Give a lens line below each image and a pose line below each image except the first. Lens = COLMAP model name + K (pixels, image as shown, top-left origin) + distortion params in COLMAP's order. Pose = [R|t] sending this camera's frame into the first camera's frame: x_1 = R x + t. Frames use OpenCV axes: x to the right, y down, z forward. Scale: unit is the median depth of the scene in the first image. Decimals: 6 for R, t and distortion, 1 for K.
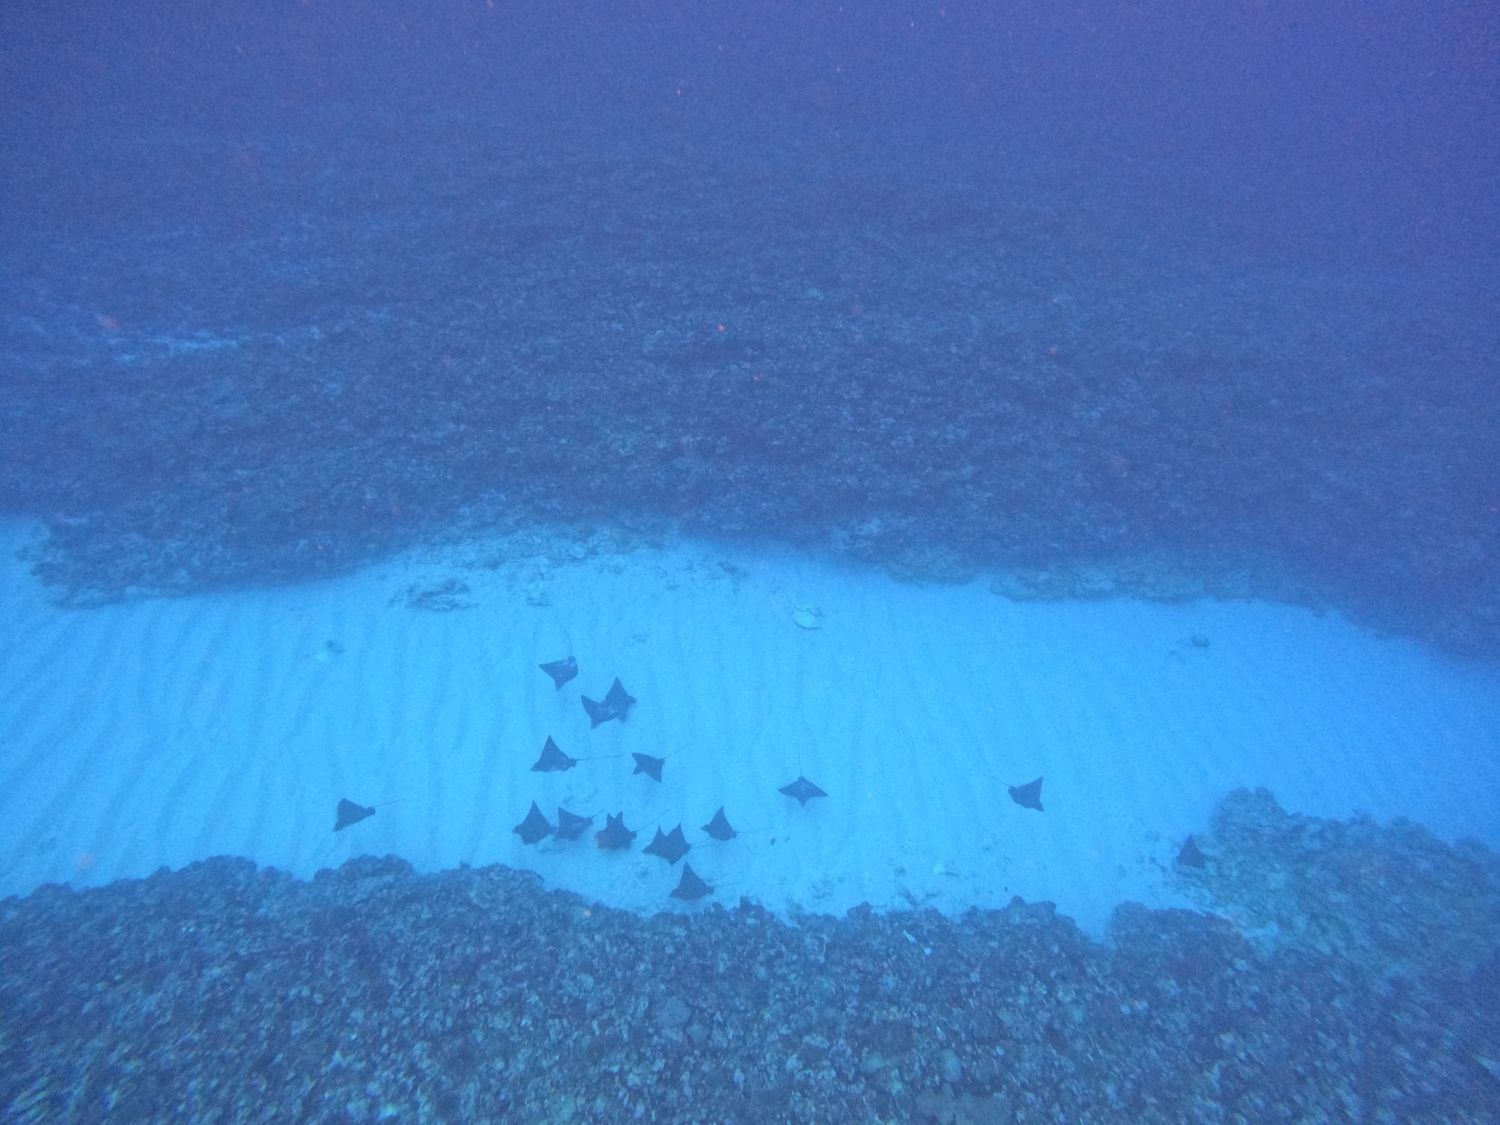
lens RADIAL K [[885.1, 0, 750.0], [0, 885.1, 562.5], [0, 0, 1]] dist [-0.109625, 0.120127]
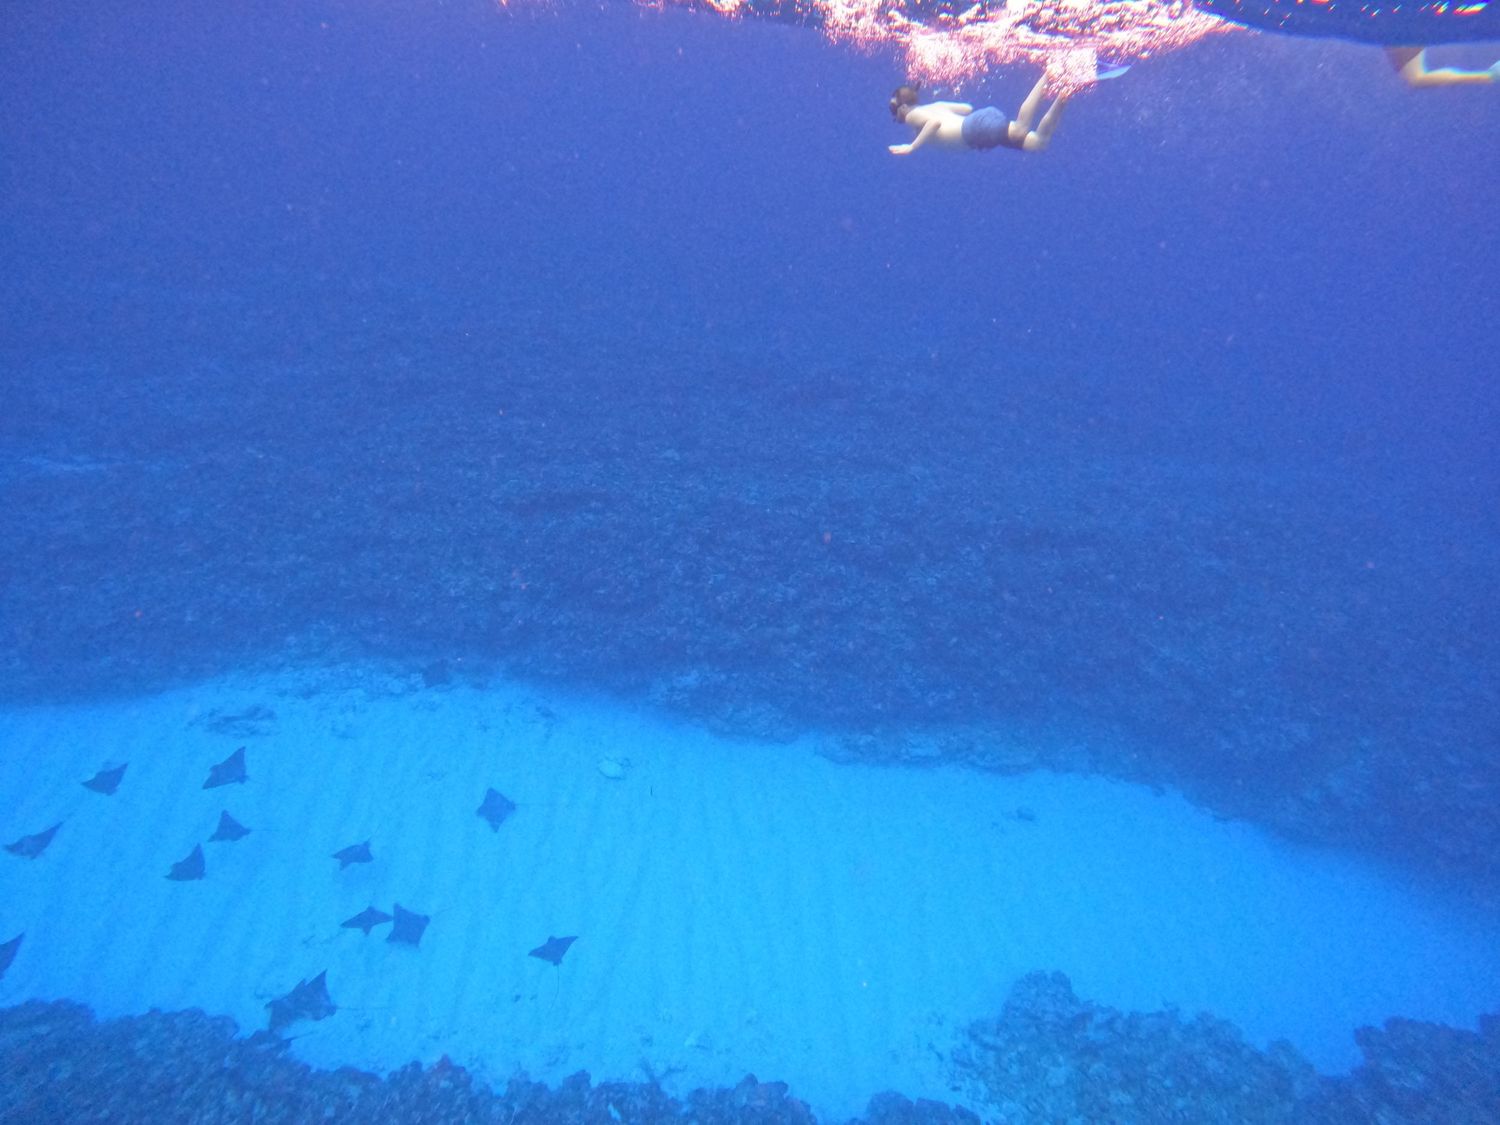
lens RADIAL K [[885.1, 0, 750.0], [0, 885.1, 562.5], [0, 0, 1]] dist [-0.109625, 0.120127]
pose [[0.998571, 0.053327, 0.003446, 0.195271], [-0.051687, 0.980214, -0.191071, 0.017444], [-0.013567, 0.190620, 0.981570, -0.008537]]
